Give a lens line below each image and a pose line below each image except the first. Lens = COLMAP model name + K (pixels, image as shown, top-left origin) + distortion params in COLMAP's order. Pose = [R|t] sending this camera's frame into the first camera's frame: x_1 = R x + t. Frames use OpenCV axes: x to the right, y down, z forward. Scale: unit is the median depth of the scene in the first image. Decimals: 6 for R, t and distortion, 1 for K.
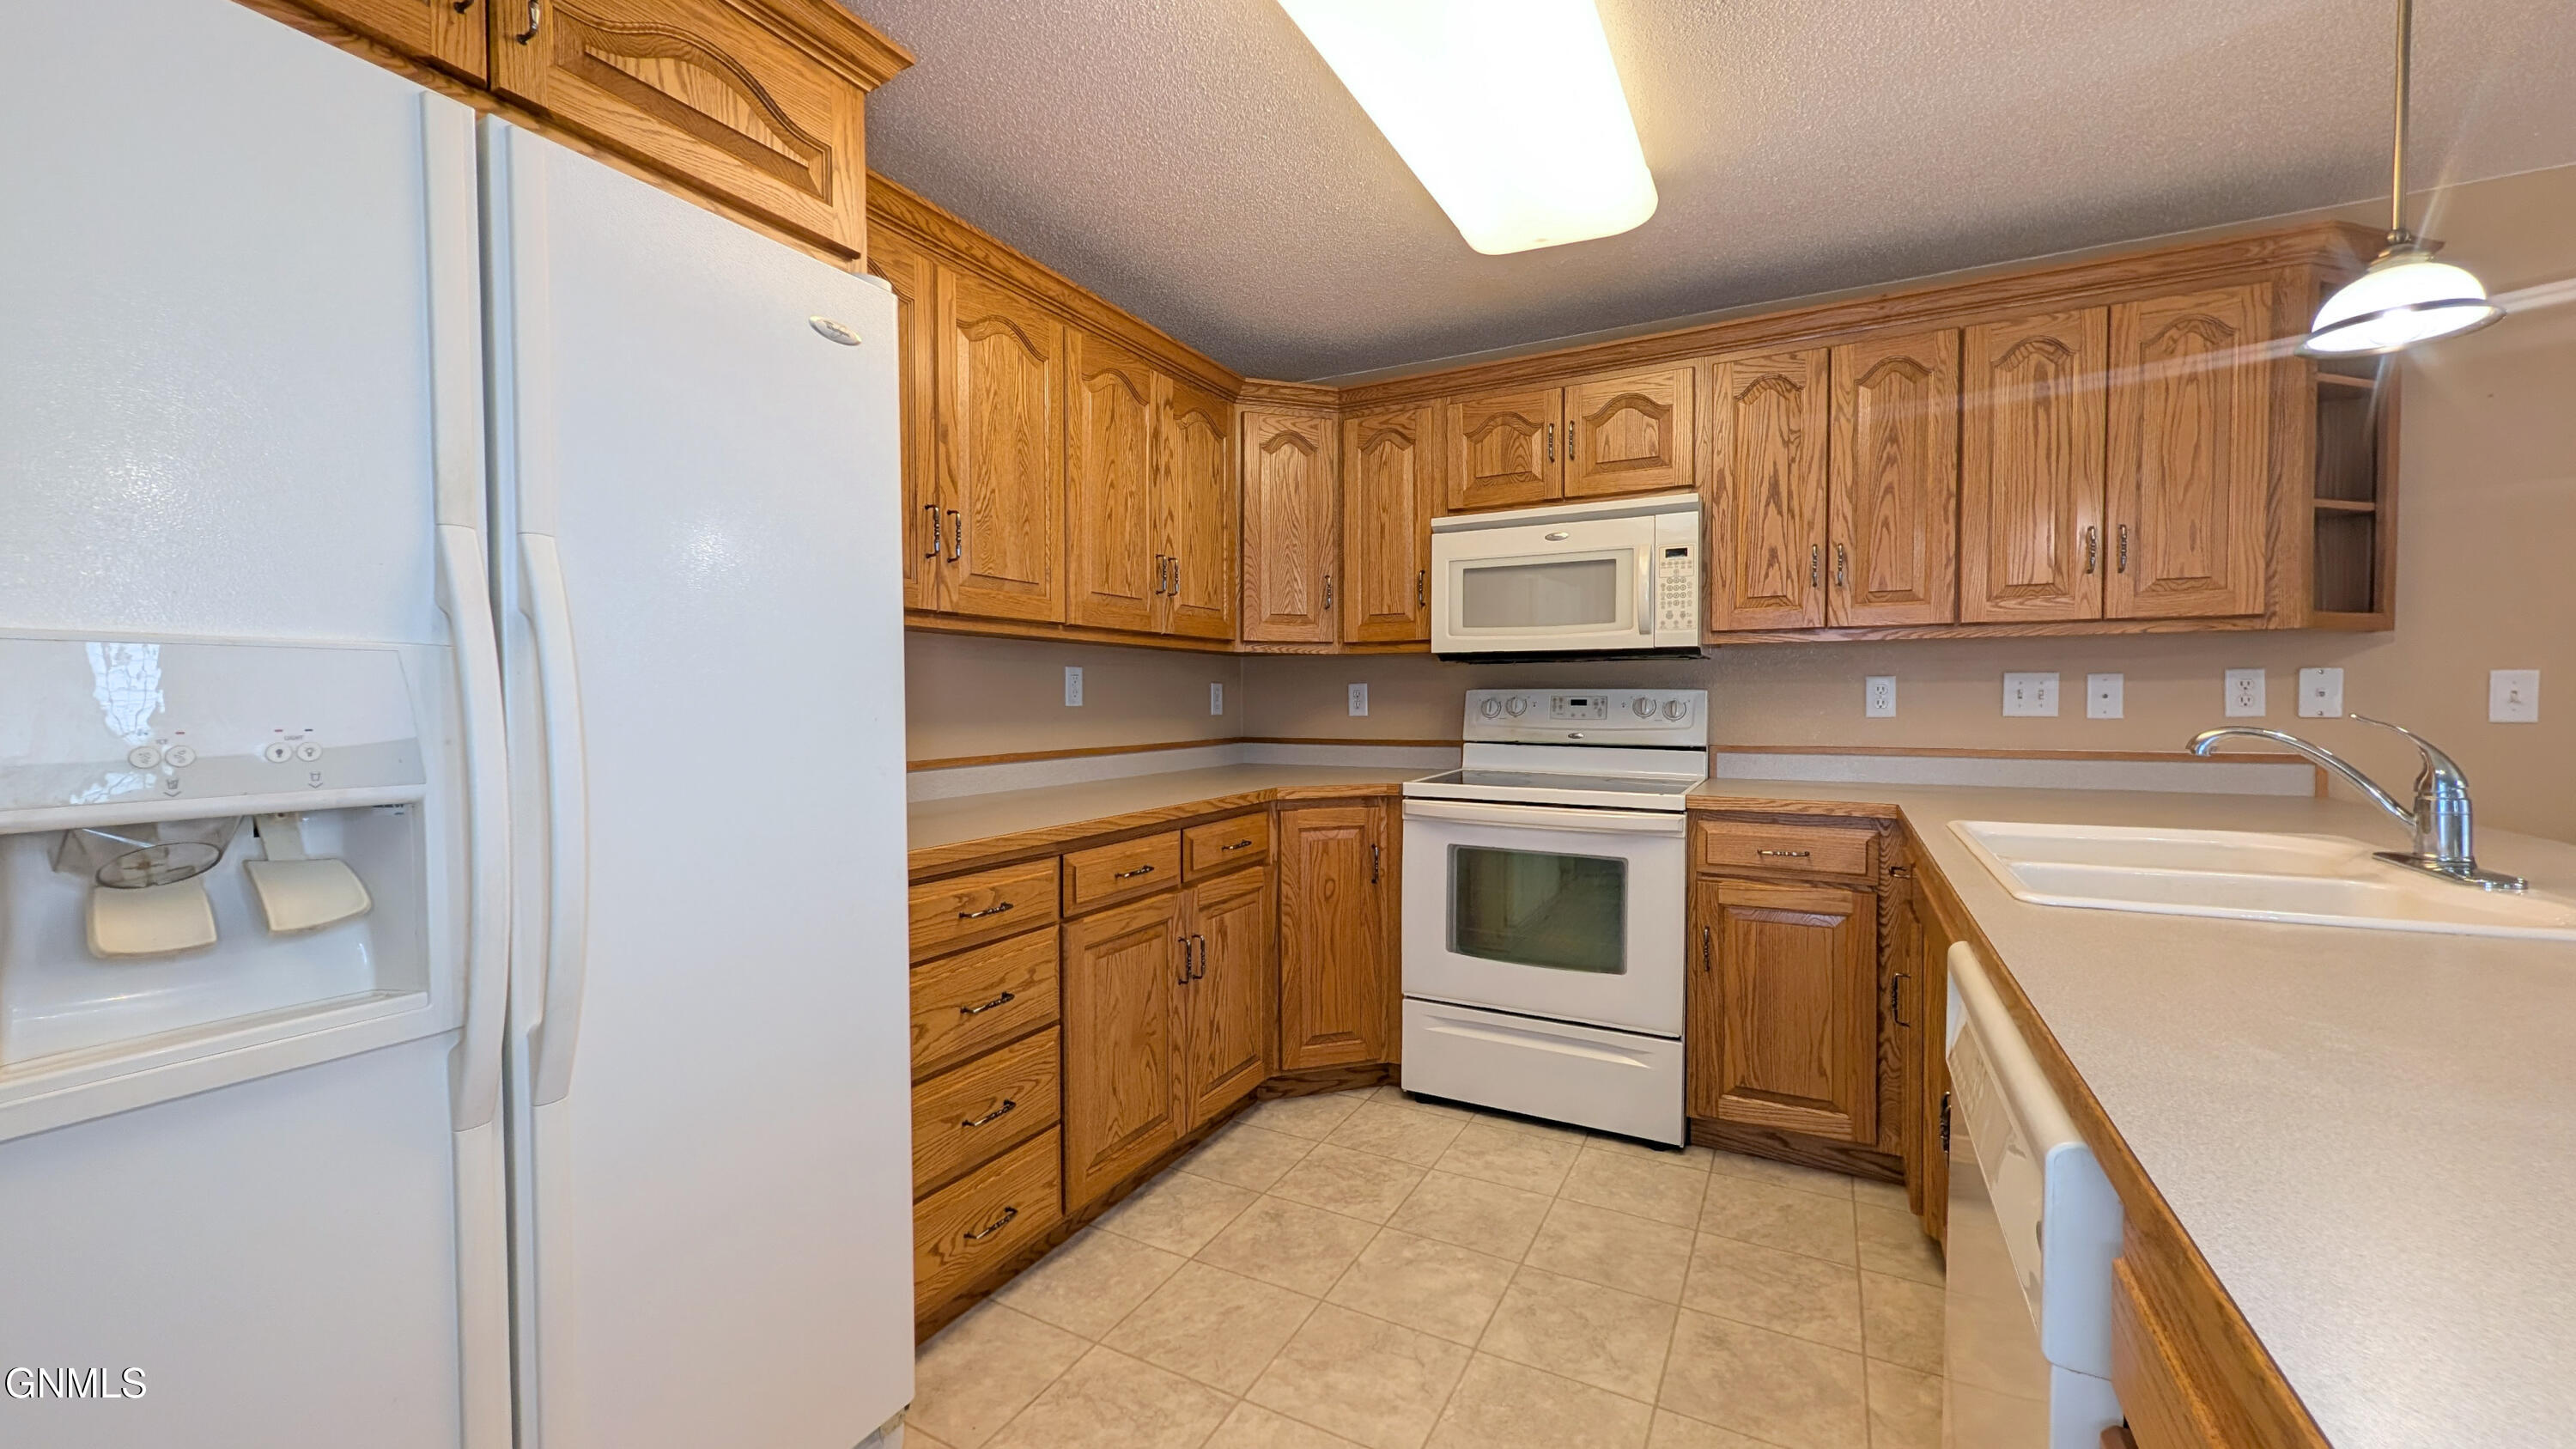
lens RADIAL K [[995.8, 0, 1285.6], [0, 995.8, 726.3], [0, 0, 1]] dist [0.002412, -0.000283]
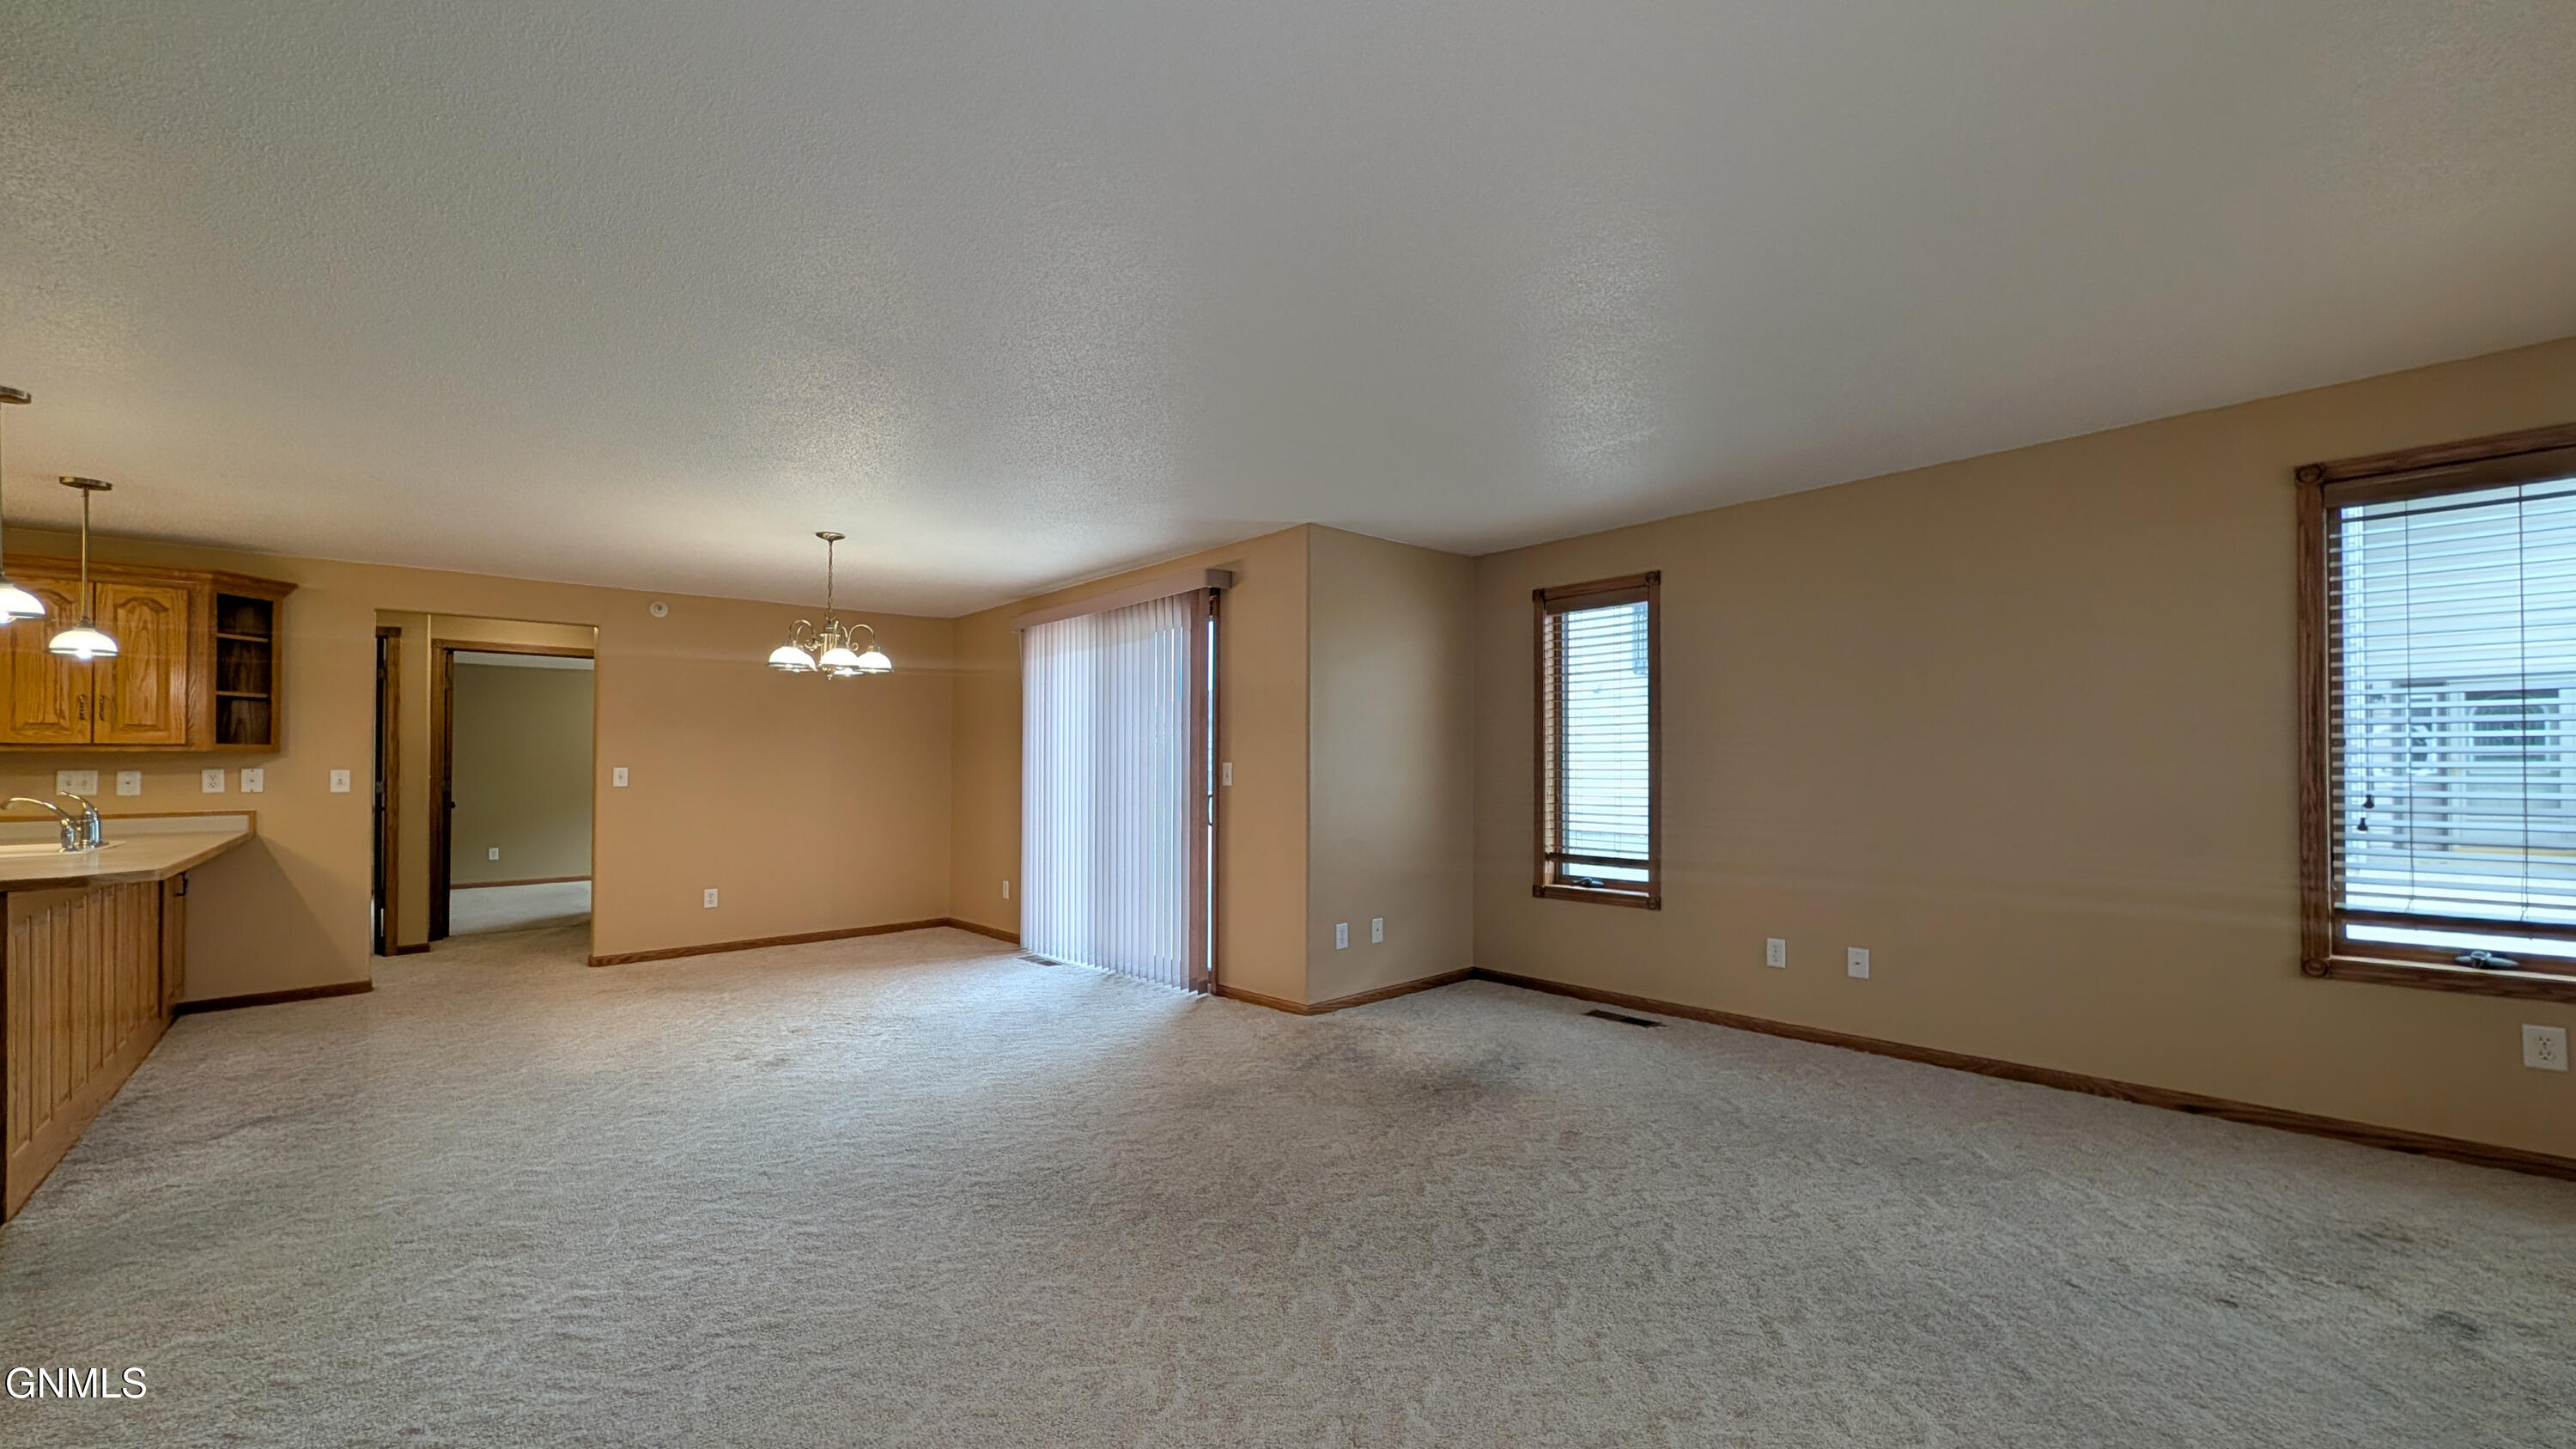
lens RADIAL K [[995.8, 0, 1293.4], [0, 995.8, 753.5], [0, 0, 1]] dist [0.002412, -0.000283]
pose [[0.323874, 0.014475, 0.945989, -0.240303], [0.035091, 0.999011, -0.027300, 0.043490], [-0.945449, 0.042038, 0.323046, -1.762523]]
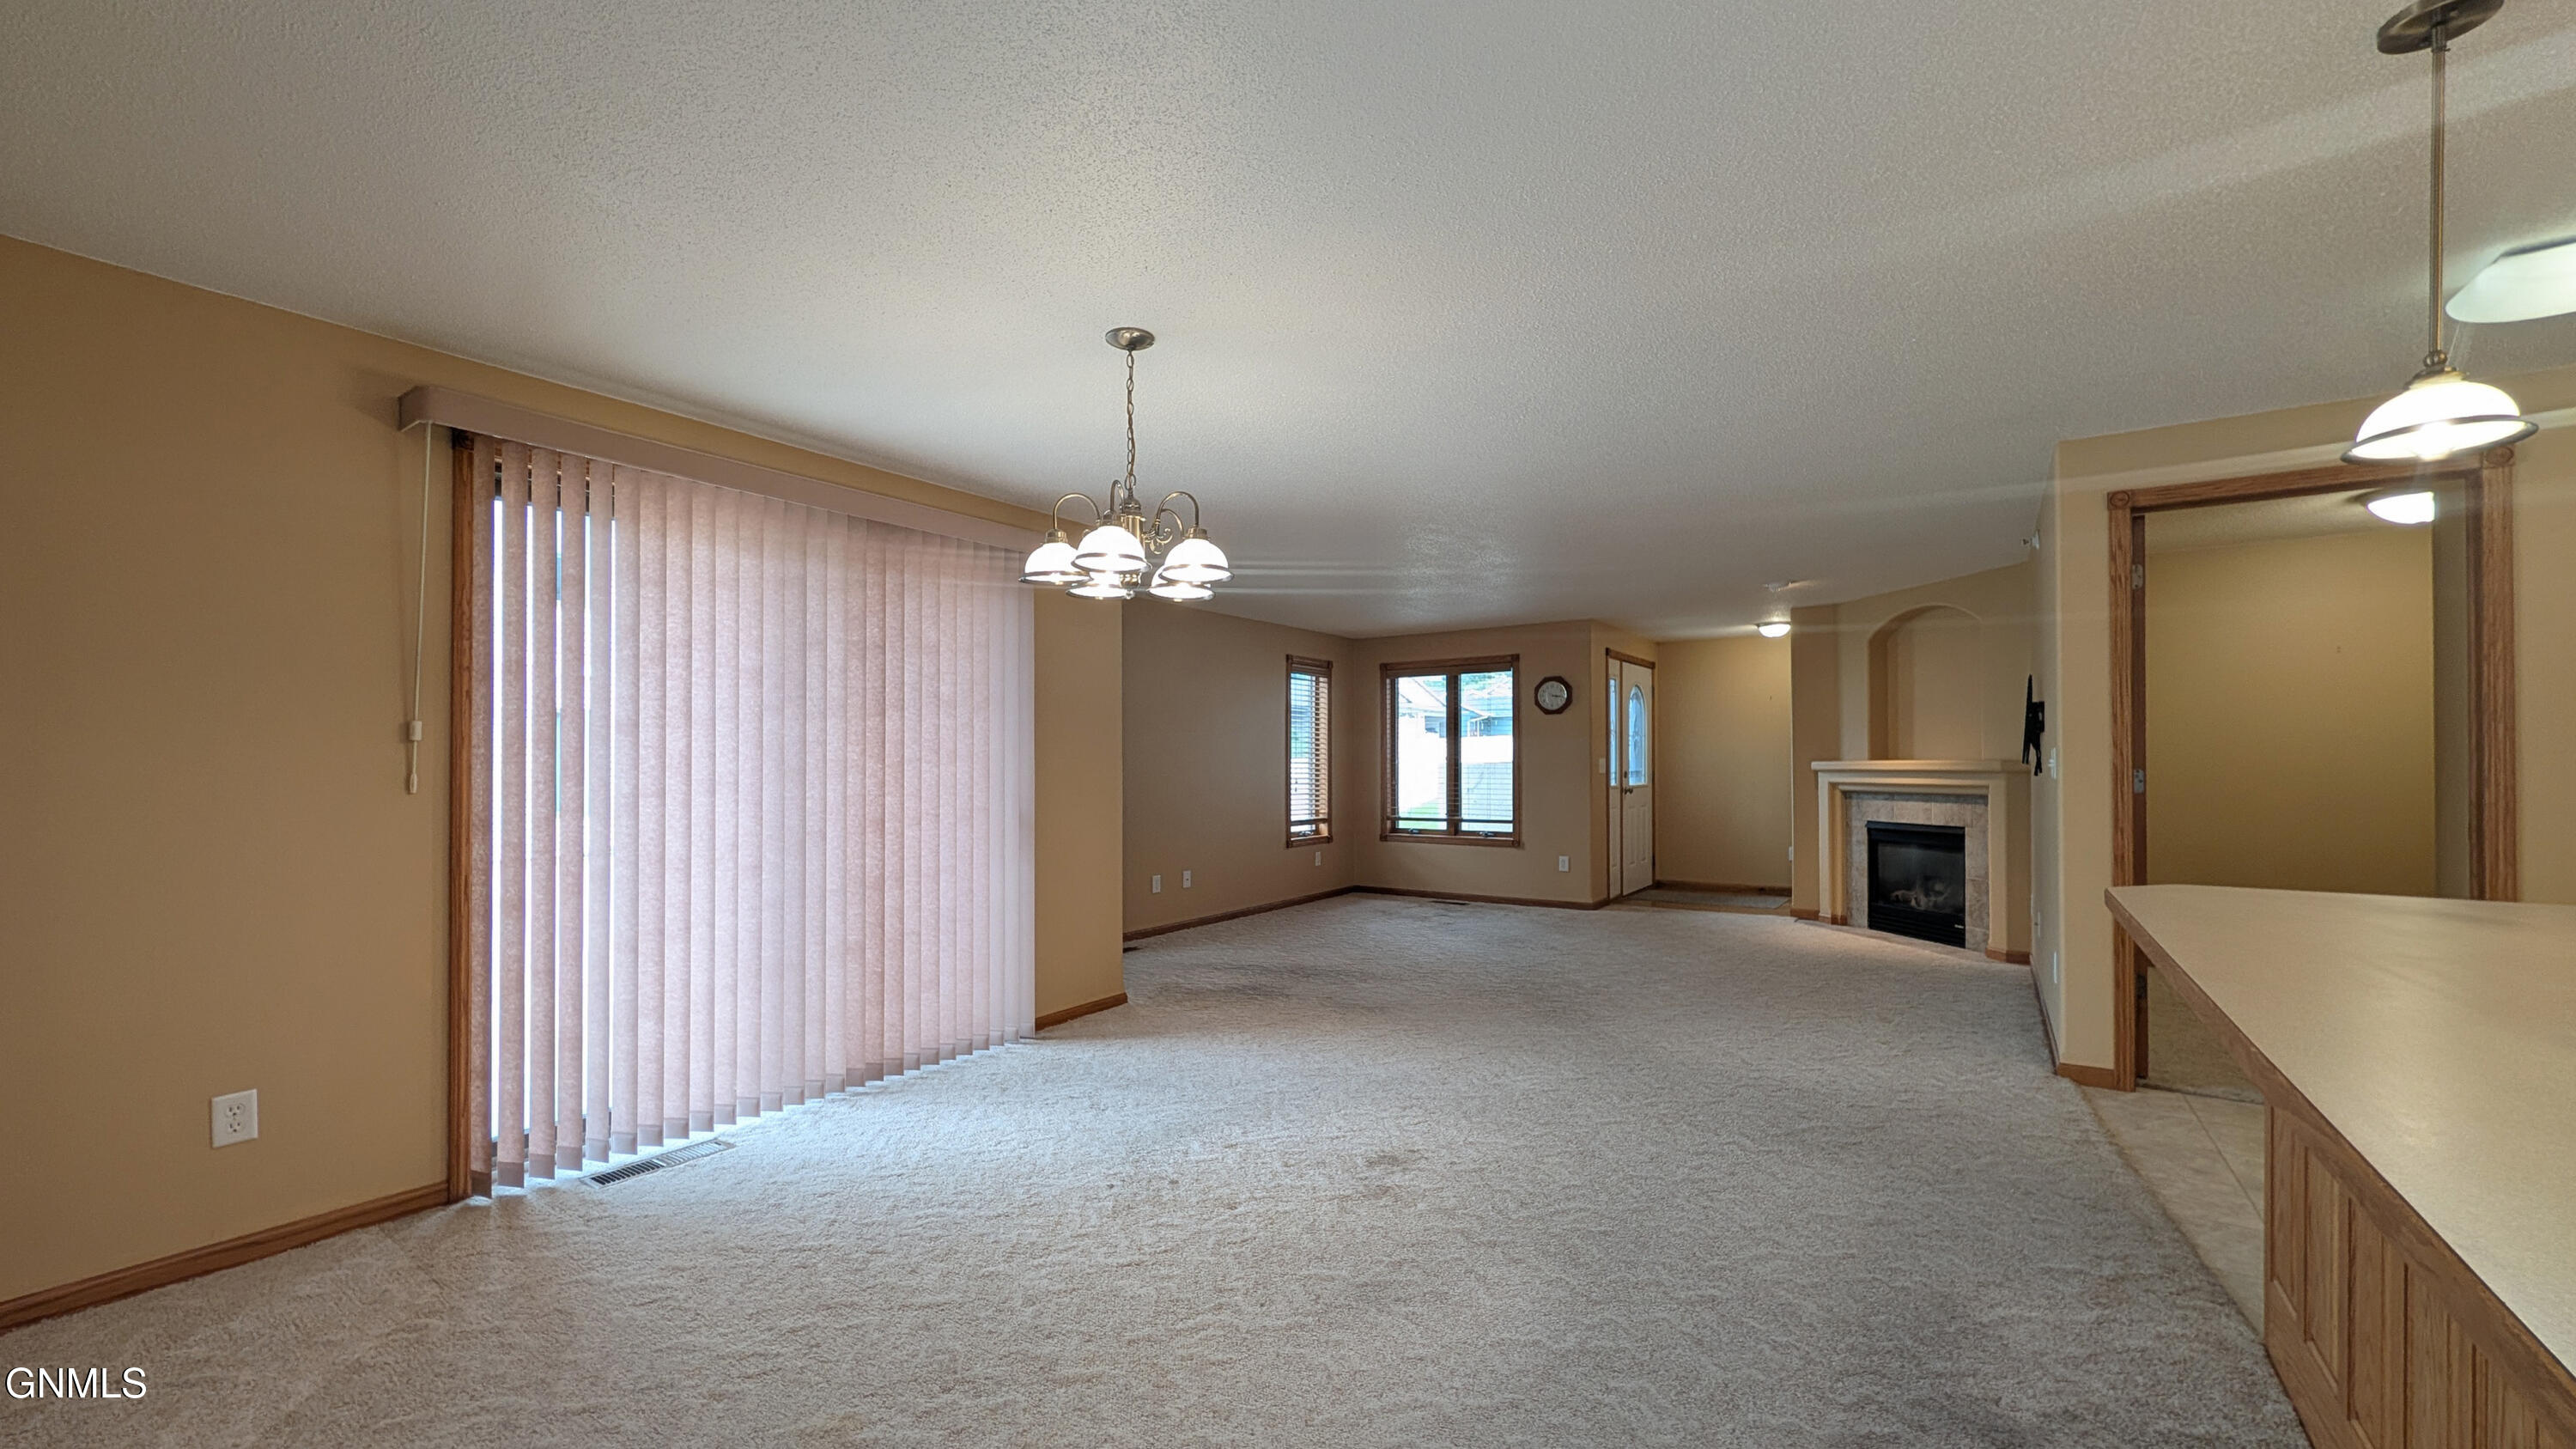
lens RADIAL K [[995.8, 0, 1297.8], [0, 995.8, 749.0], [0, 0, 1]] dist [0.002412, -0.000283]
pose [[-0.994732, 0.012843, 0.101705, 1.049012], [0.014155, 0.999826, 0.012190, -0.035452], [-0.101530, 0.013565, -0.994740, 0.840911]]
